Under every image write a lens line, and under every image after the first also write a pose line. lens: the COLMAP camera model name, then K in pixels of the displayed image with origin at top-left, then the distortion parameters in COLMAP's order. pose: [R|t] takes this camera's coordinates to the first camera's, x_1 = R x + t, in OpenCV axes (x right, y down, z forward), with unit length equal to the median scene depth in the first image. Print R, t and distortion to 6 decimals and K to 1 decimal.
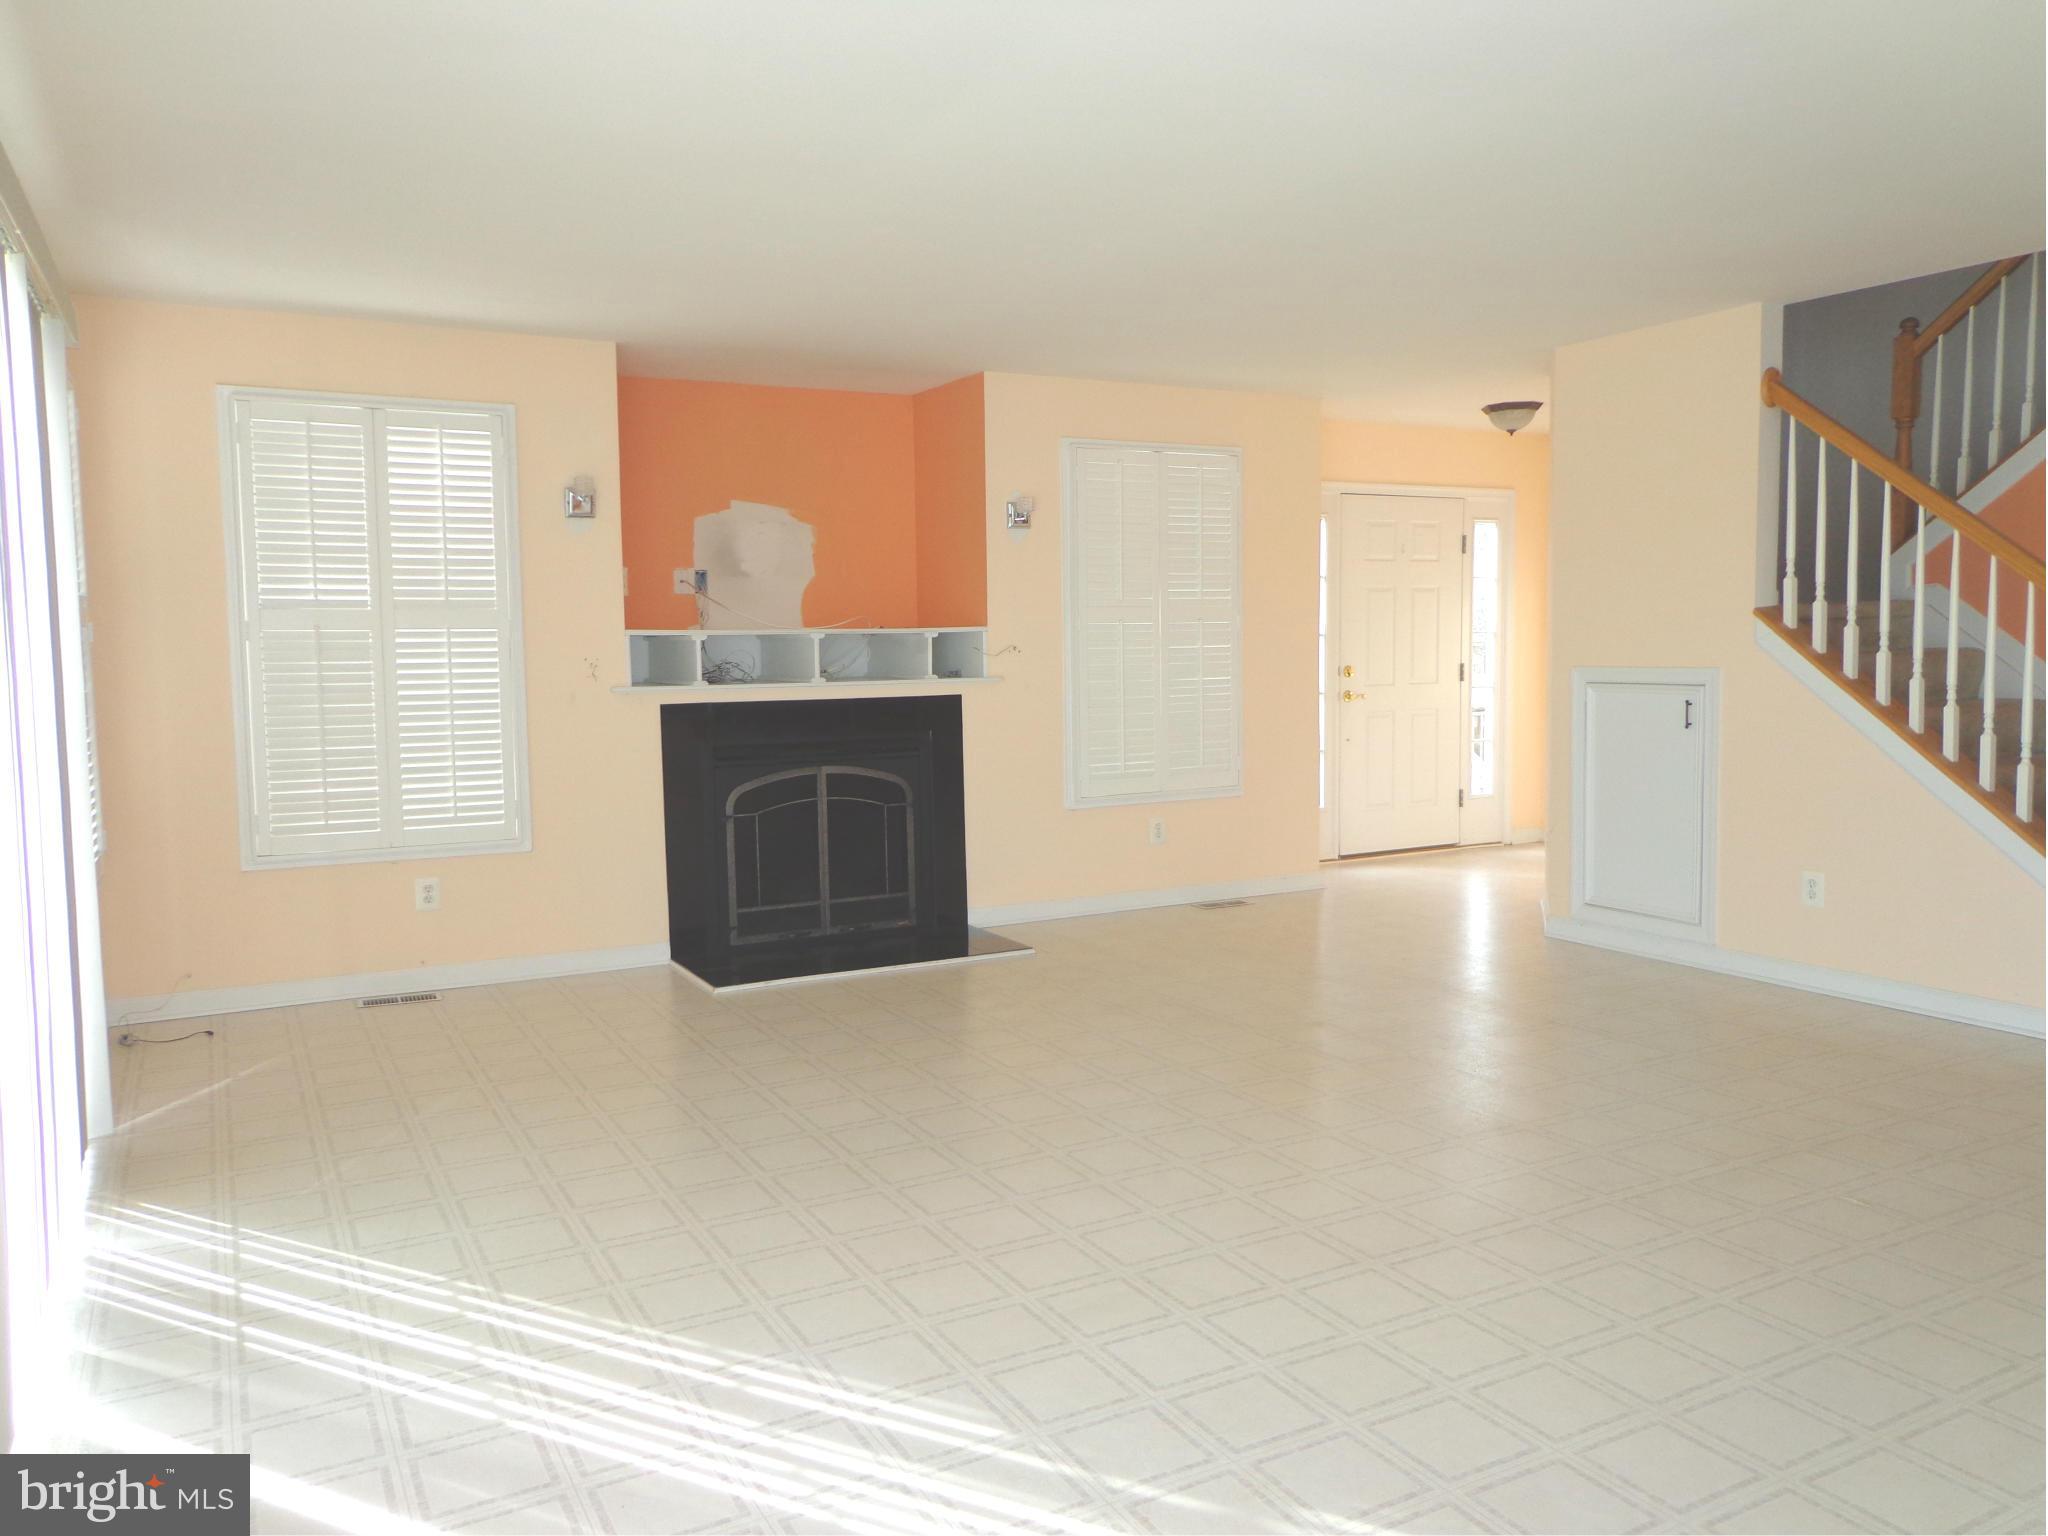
lens RADIAL K [[1500.4, 0, 1029.3], [0, 1500.4, 760.5], [0, 0, 1]] dist [-0.022184, 0.039801]
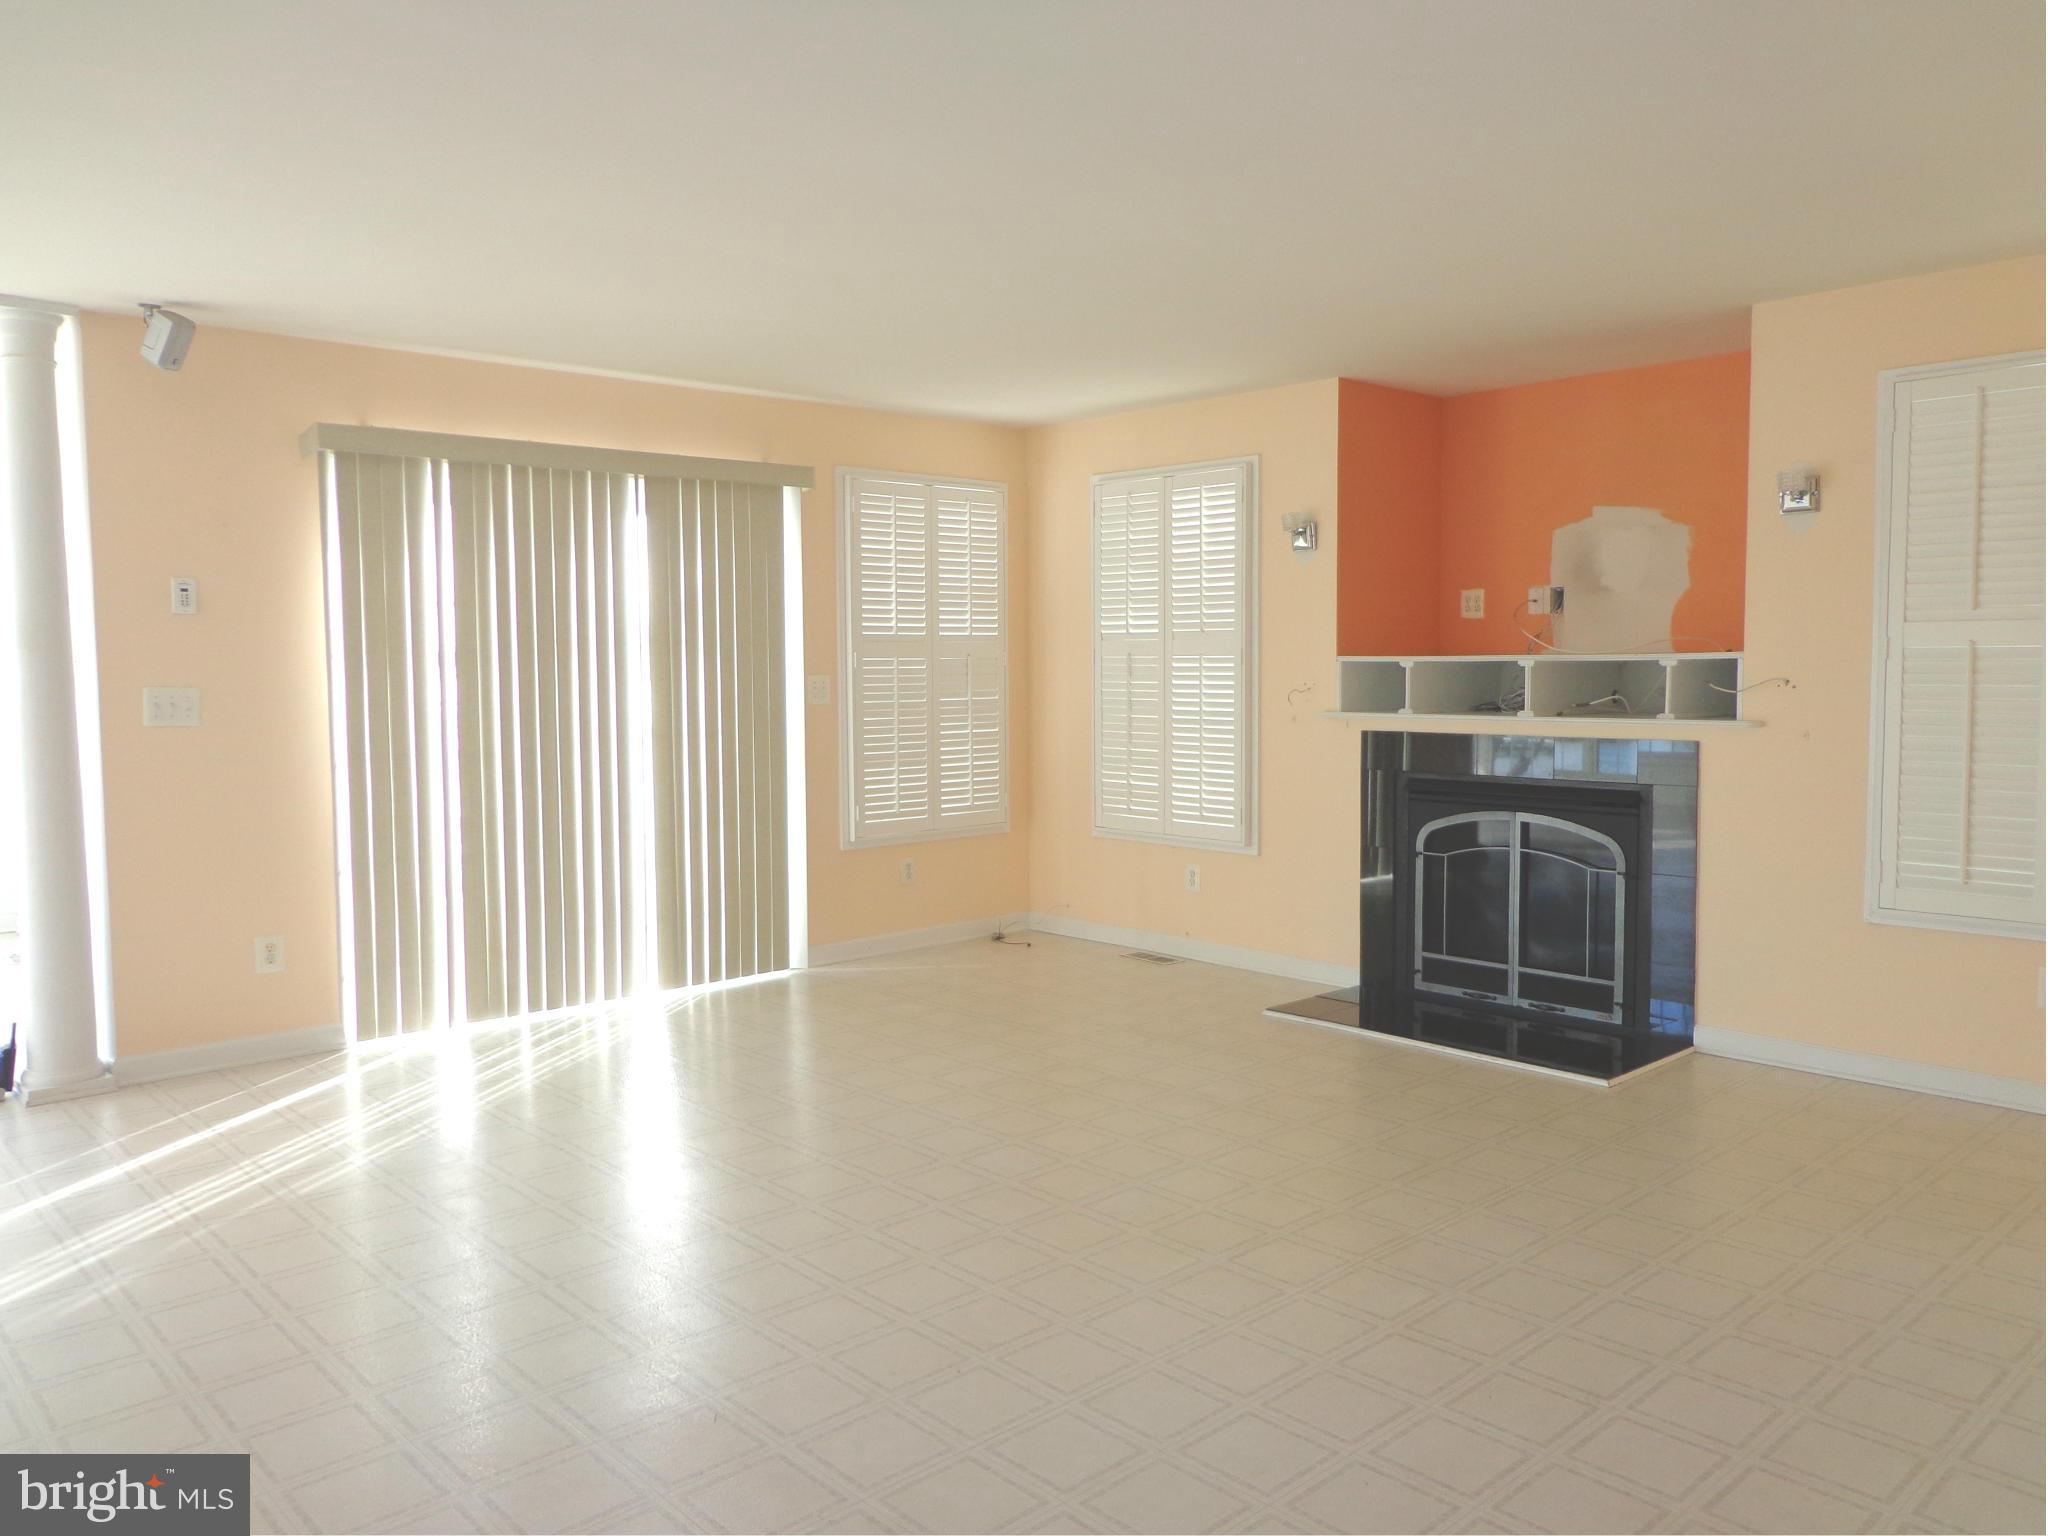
lens RADIAL K [[1500.4, 0, 1029.3], [0, 1500.4, 760.5], [0, 0, 1]] dist [-0.022184, 0.039801]
pose [[0.247693, 0.073588, -0.966040, 0.641531], [-0.072903, 0.995700, 0.057155, -0.056298], [0.966092, 0.056271, 0.251993, 0.514297]]
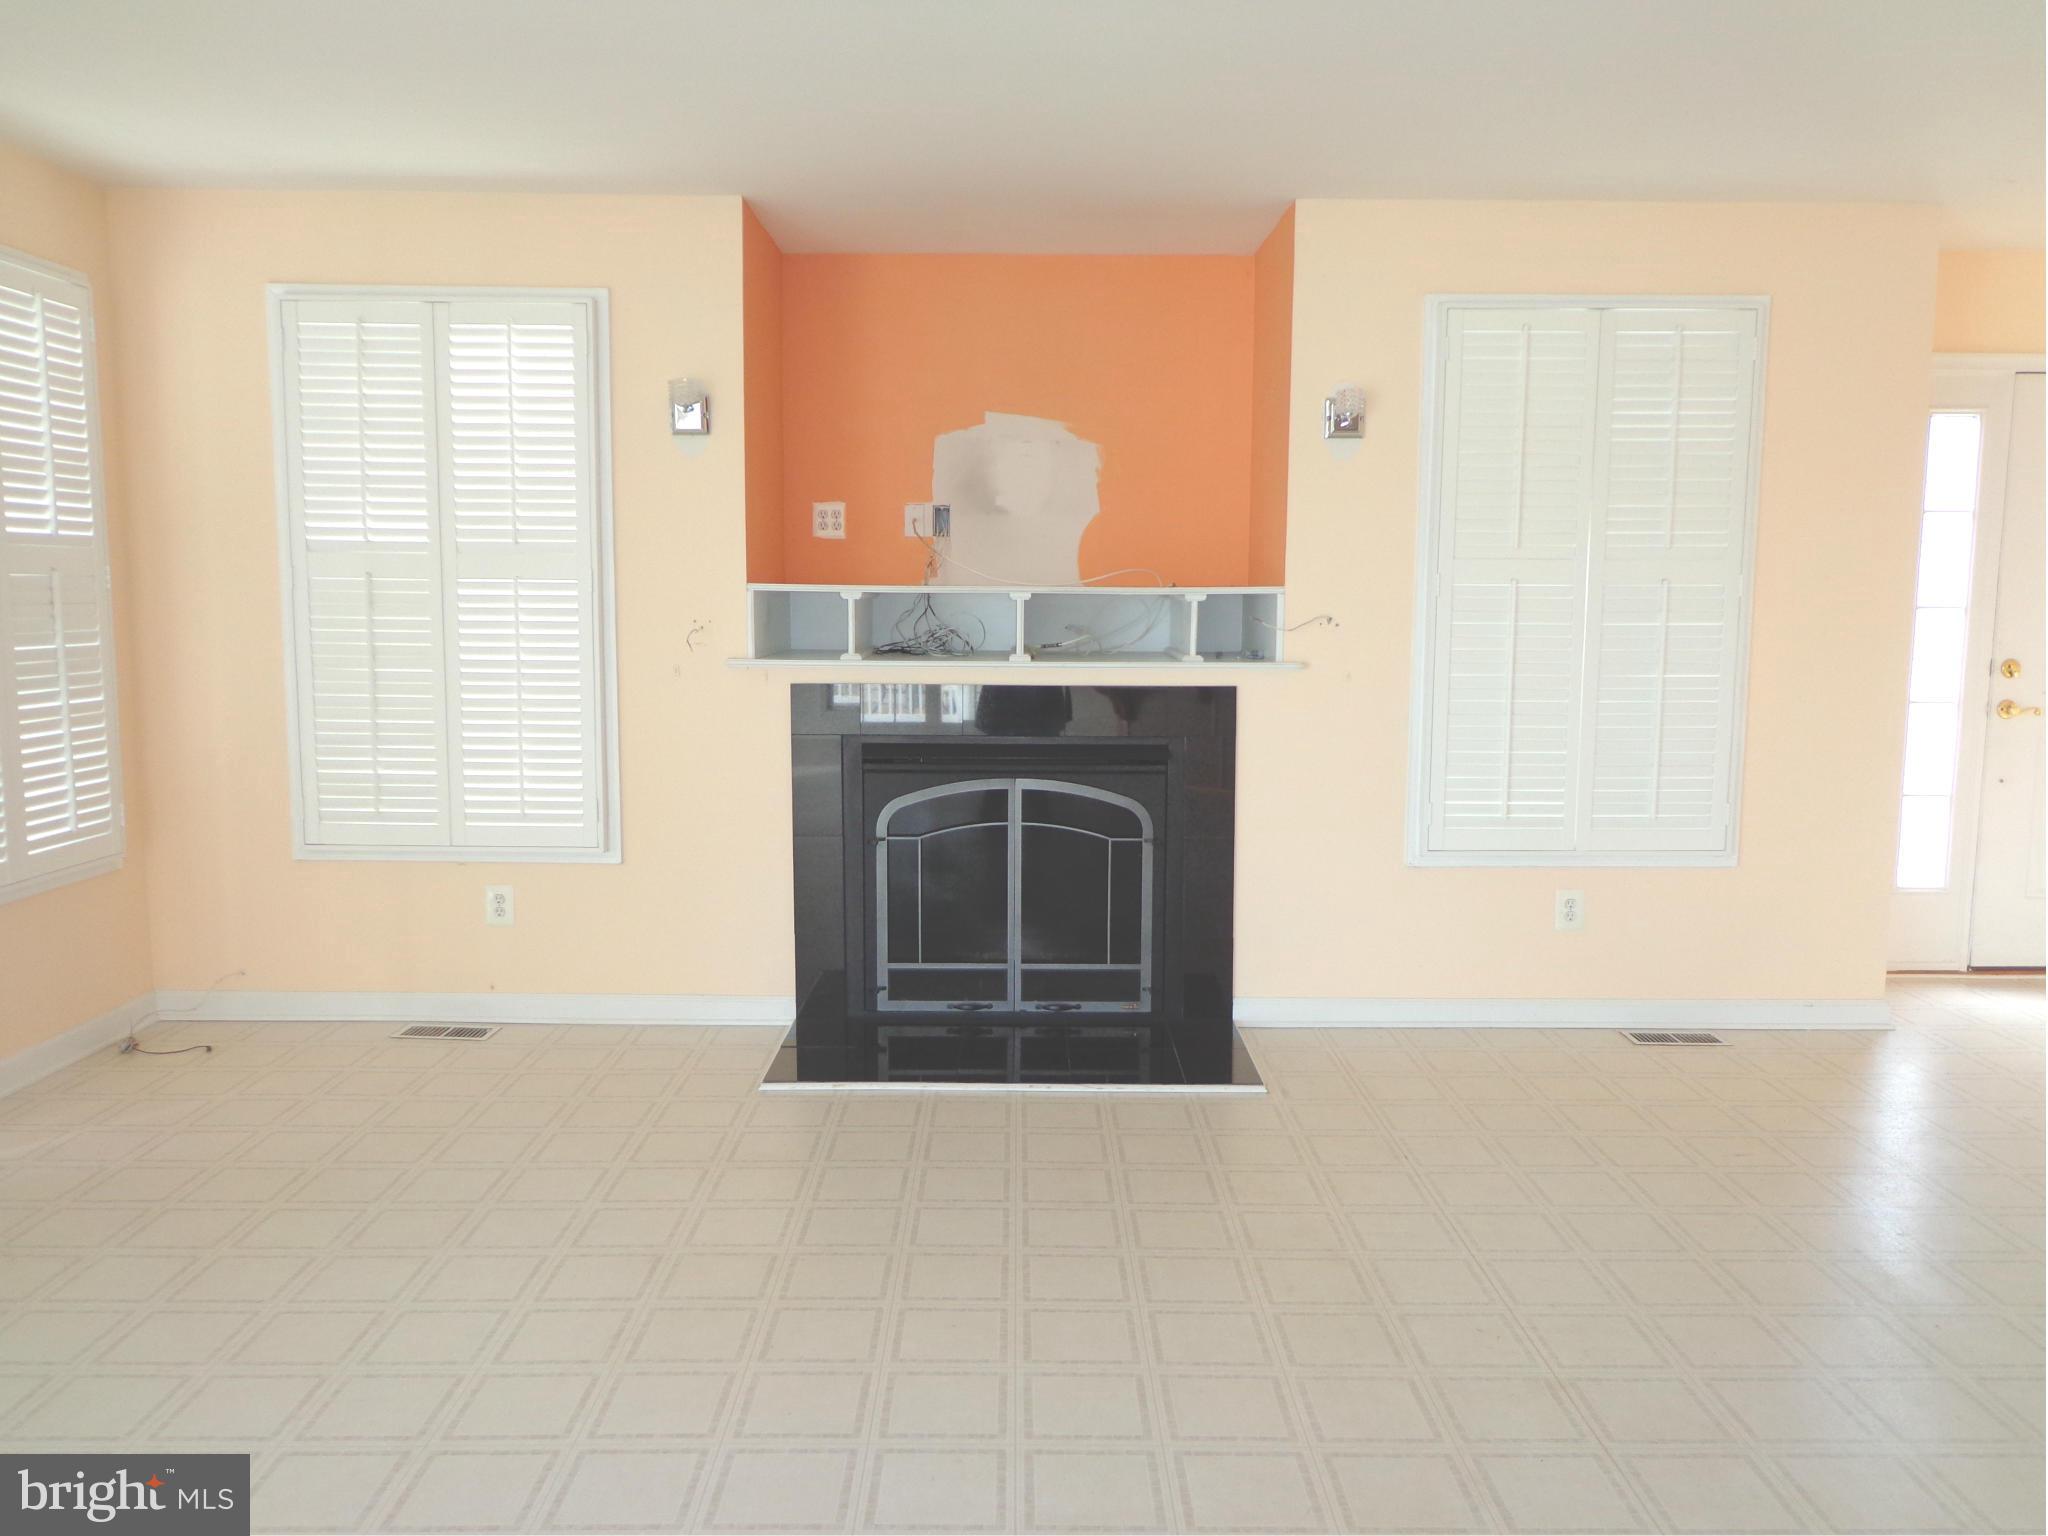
lens RADIAL K [[1500.4, 0, 1029.3], [0, 1500.4, 760.5], [0, 0, 1]] dist [-0.022184, 0.039801]
pose [[0.880817, 0.071486, -0.468030, 0.205112], [-0.056058, 0.997329, 0.046829, -0.039253], [0.470127, -0.015011, 0.882471, 0.378377]]
